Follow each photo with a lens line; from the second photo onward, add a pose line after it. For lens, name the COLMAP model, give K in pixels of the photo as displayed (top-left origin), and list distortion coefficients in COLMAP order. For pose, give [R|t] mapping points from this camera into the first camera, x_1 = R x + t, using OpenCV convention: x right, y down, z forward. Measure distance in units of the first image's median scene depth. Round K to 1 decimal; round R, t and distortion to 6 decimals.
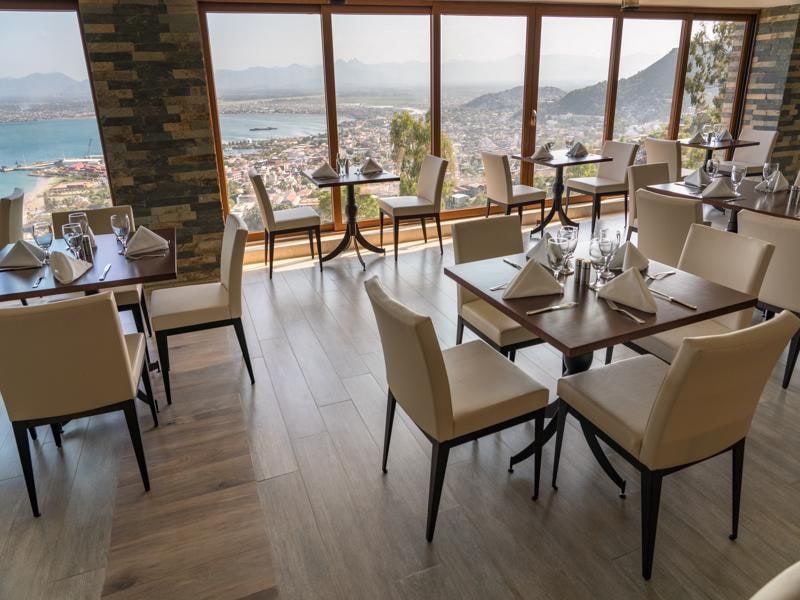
lens RADIAL K [[585.0, 0, 401.5], [0, 585.0, 308.4], [0, 0, 1]] dist [-0.012960, 0.009926]
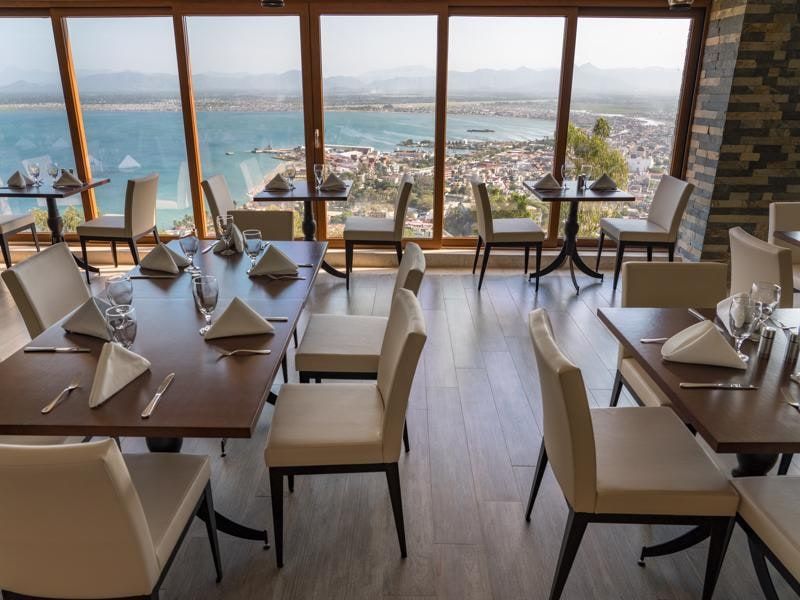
lens RADIAL K [[622.3, 0, 397.4], [0, 622.3, 306.4], [0, 0, 1]] dist [-0.081464, 0.037128]
pose [[0.893733, 0.179191, -0.411258, 0.621260], [-0.187340, 0.982075, 0.020783, -0.116081], [0.407610, 0.058471, 0.911282, 0.243560]]
